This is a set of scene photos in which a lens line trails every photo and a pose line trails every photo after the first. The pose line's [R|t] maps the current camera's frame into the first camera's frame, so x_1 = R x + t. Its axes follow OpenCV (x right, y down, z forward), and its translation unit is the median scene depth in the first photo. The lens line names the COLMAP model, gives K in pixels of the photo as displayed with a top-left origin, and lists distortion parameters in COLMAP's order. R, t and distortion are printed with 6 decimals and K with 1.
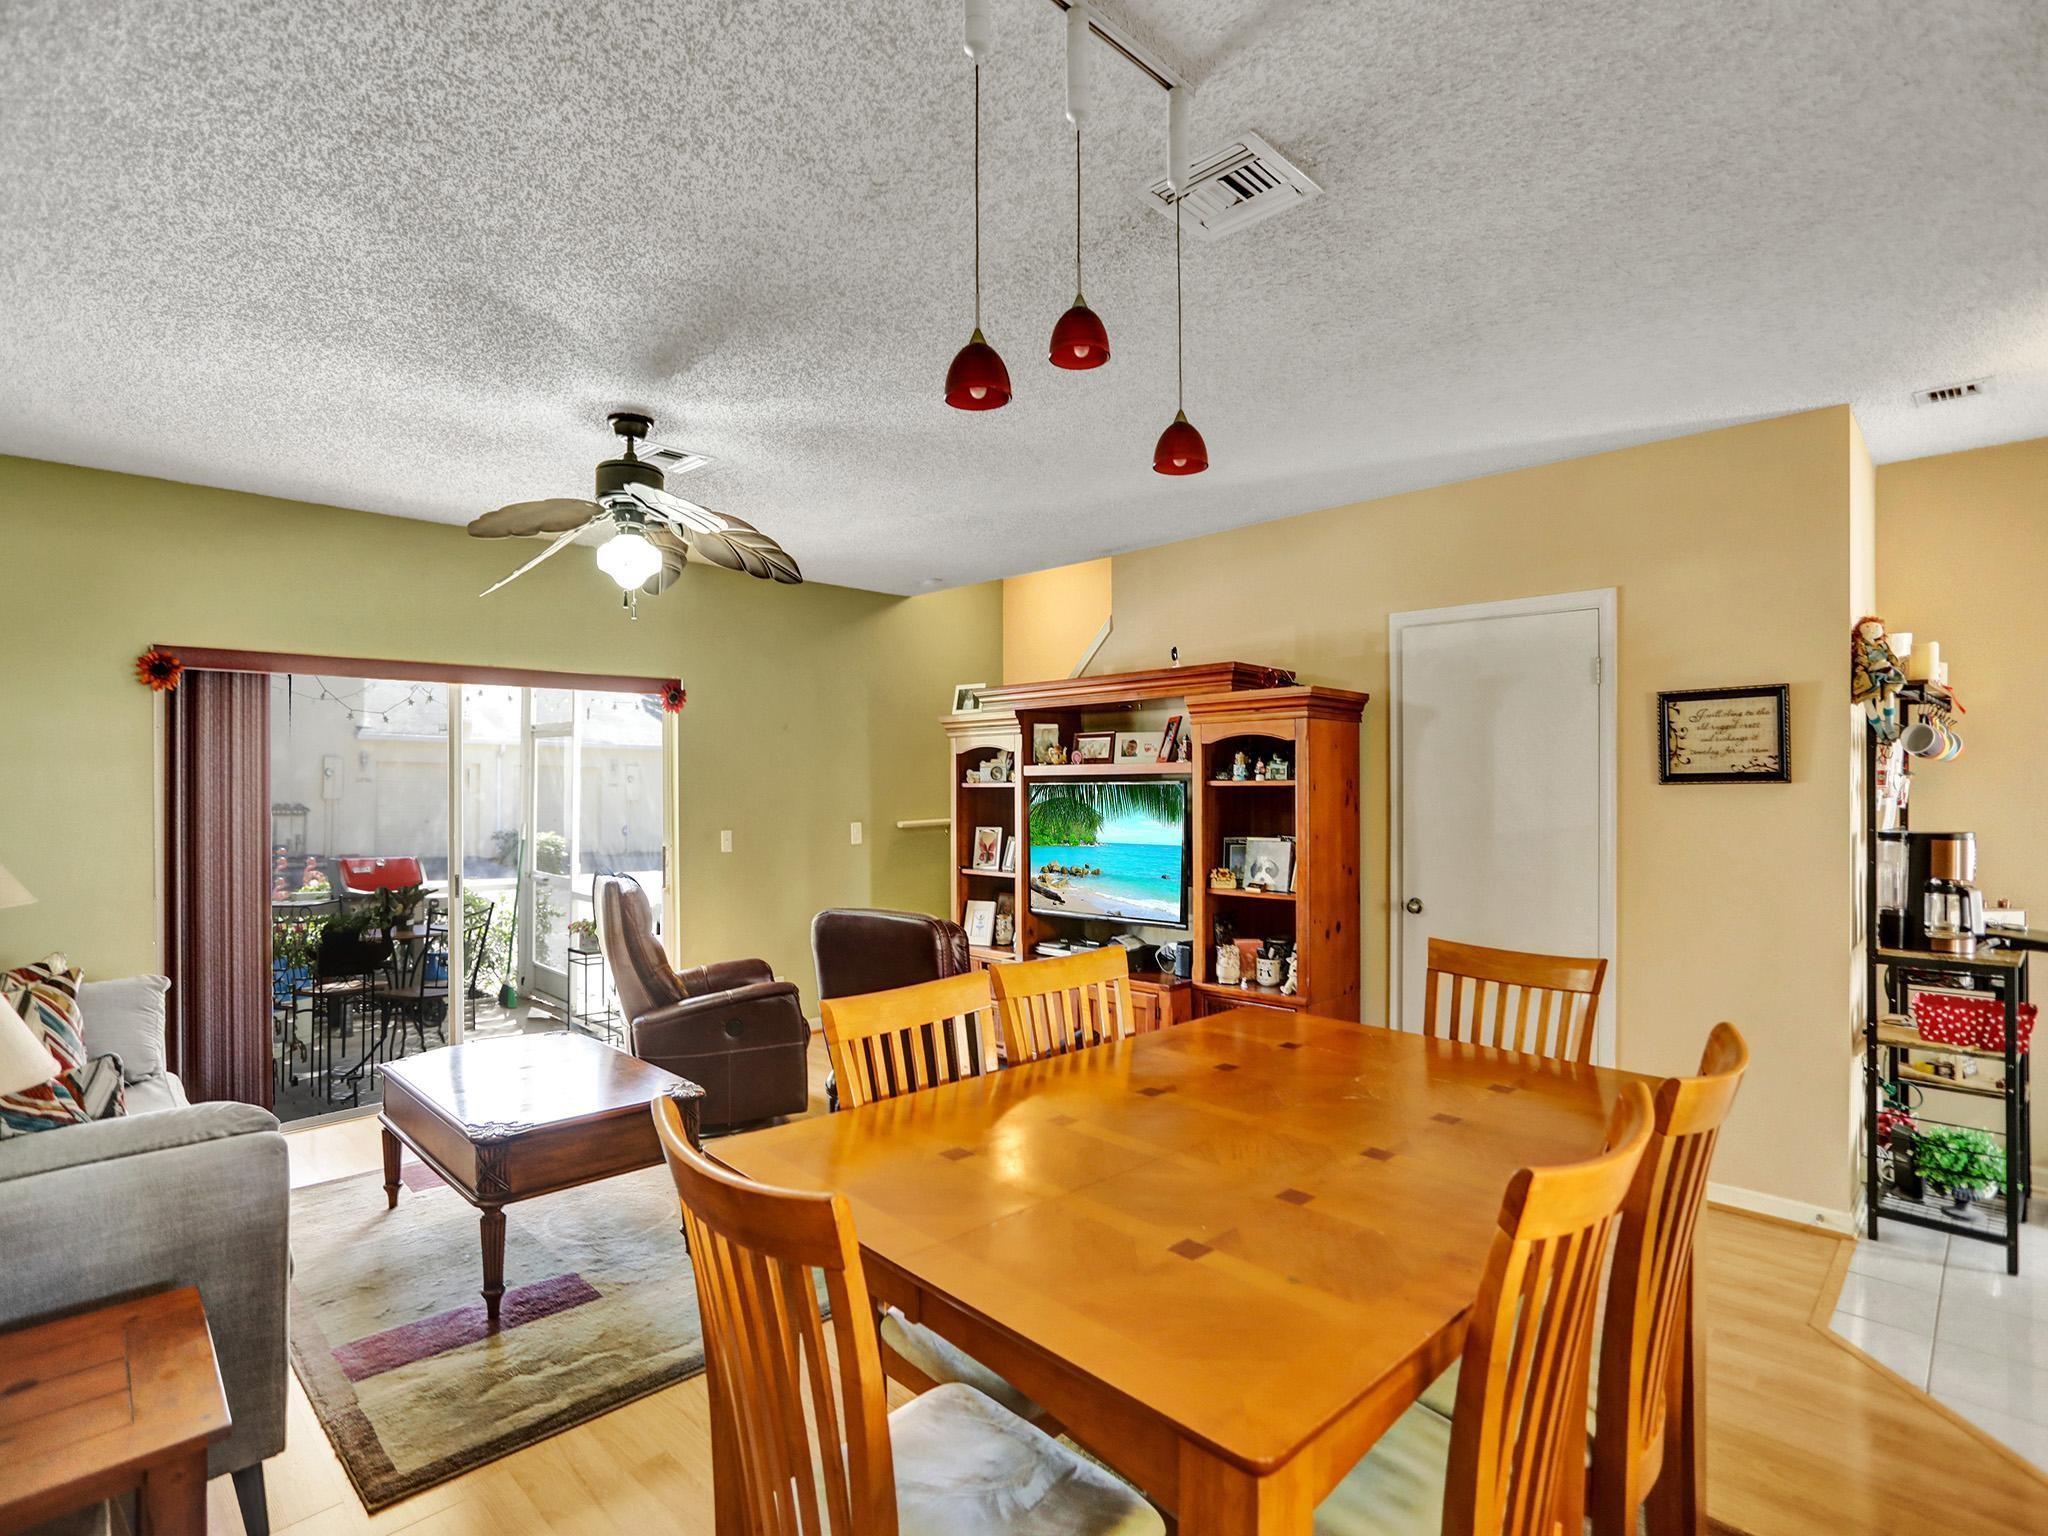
lens RADIAL K [[1082.7, 0, 994.7], [0, 1082.7, 760.2], [0, 0, 1]] dist [-0.001464, 0.048037]
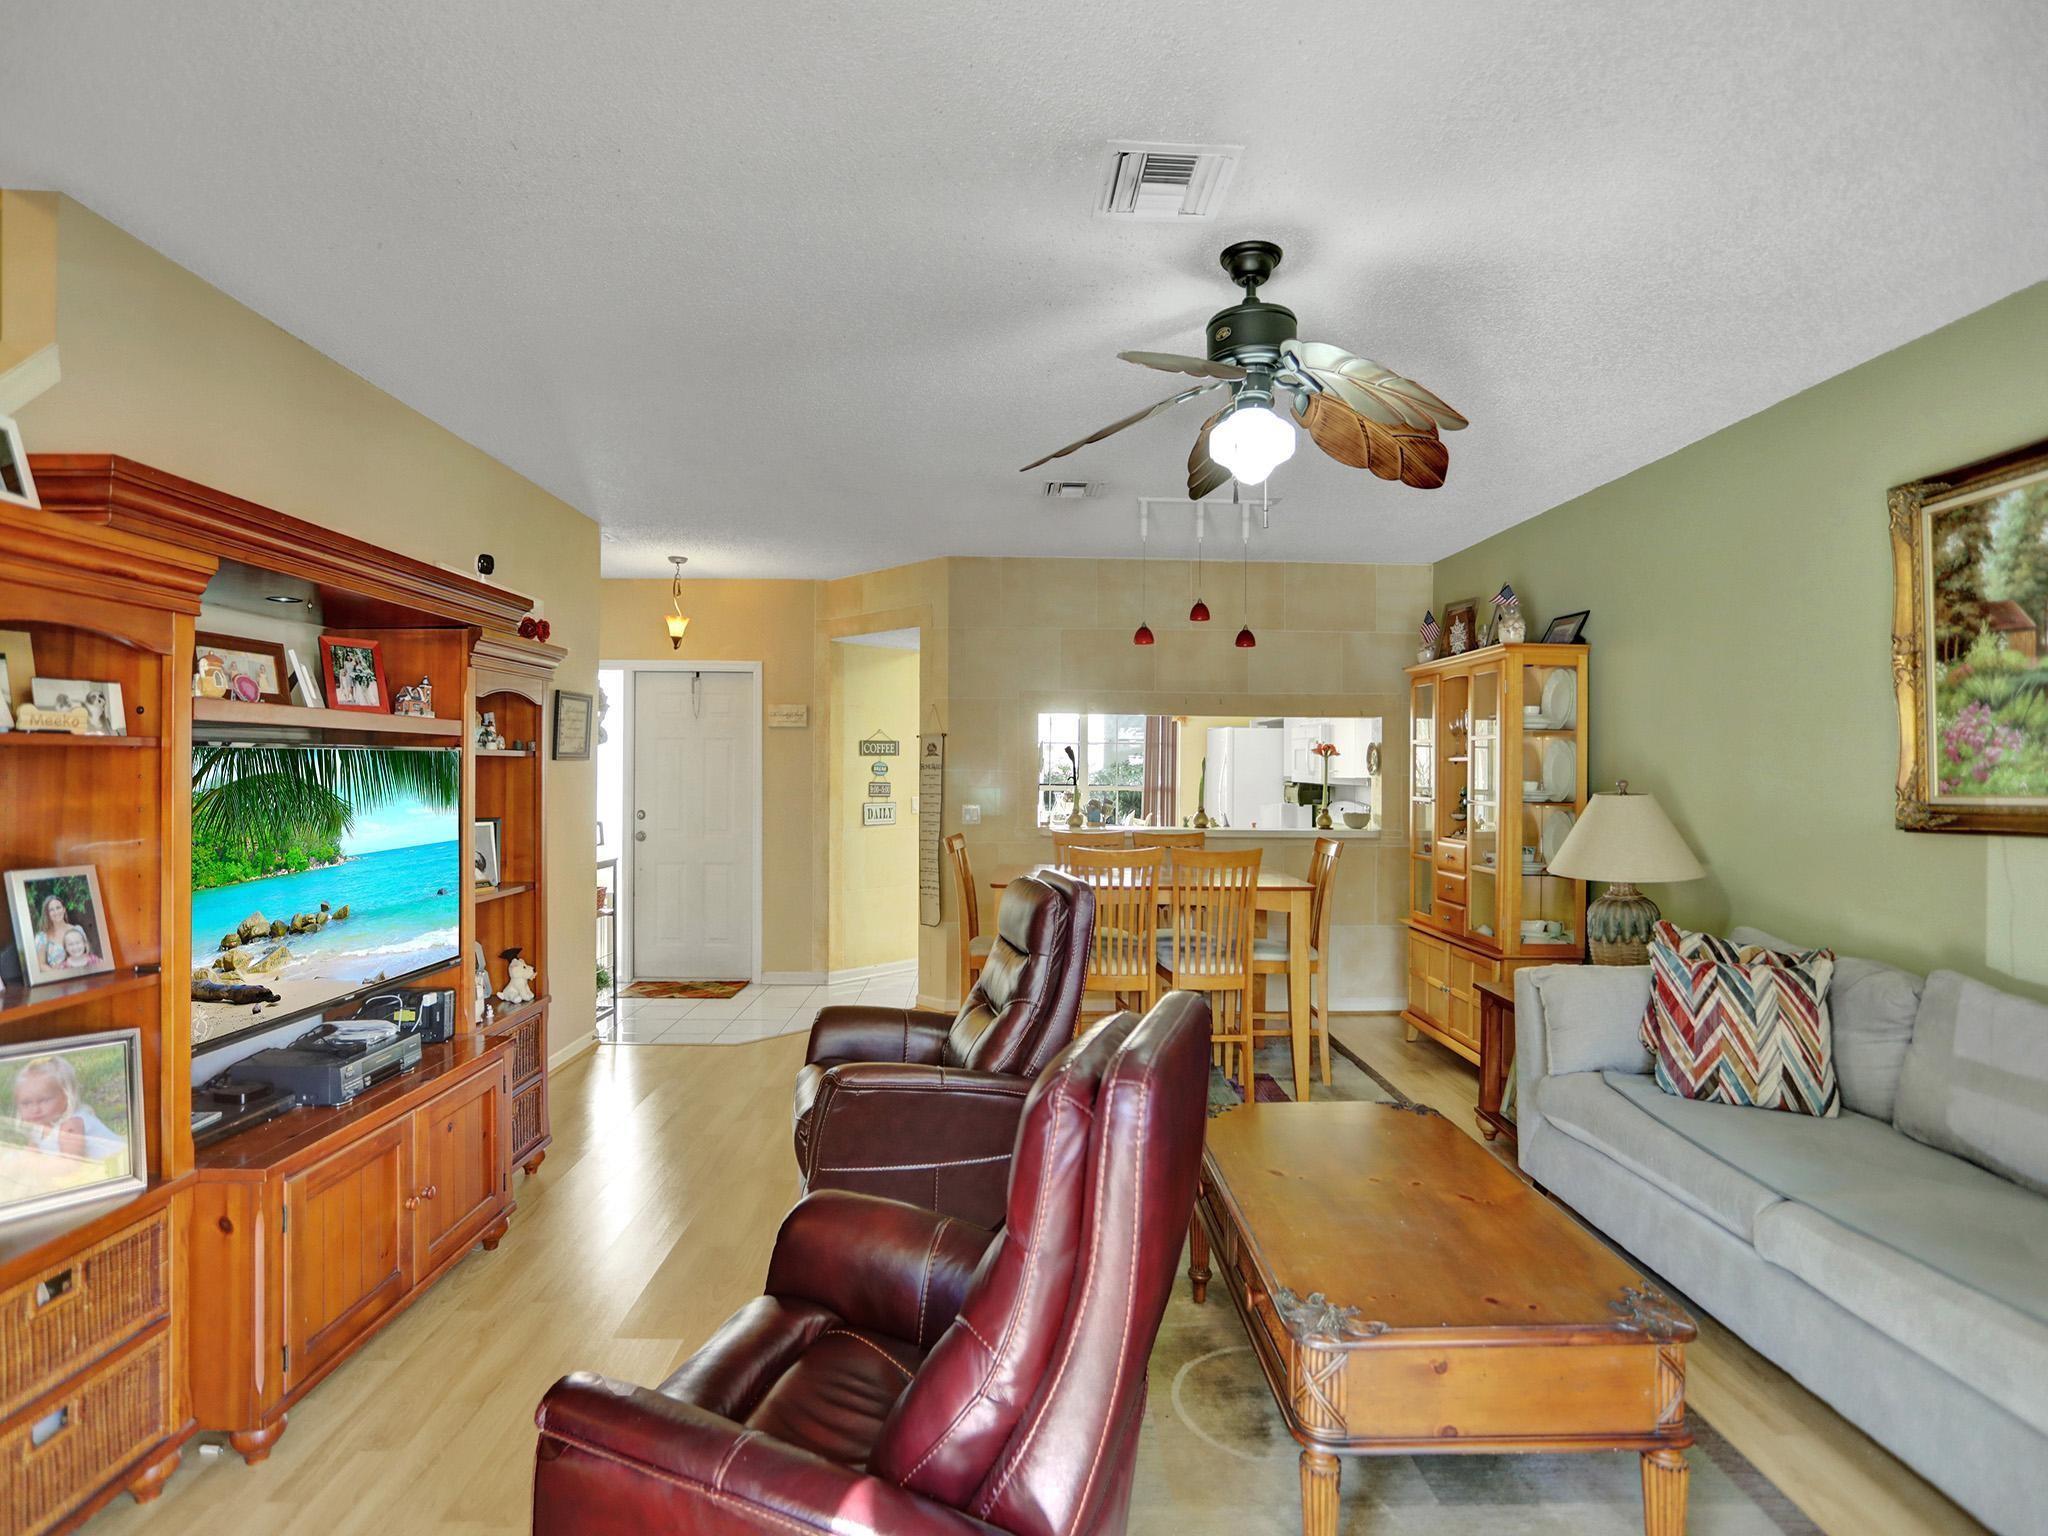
lens RADIAL K [[1017.3, 0, 1036.2], [0, 1017.3, 756.8], [0, 0, 1]] dist [-0.057863, 0.038349]
pose [[-0.770712, 0.008225, 0.637130, -0.471138], [-0.016745, 0.999310, -0.033157, 0.037841], [-0.636963, -0.036223, -0.770043, 1.156636]]
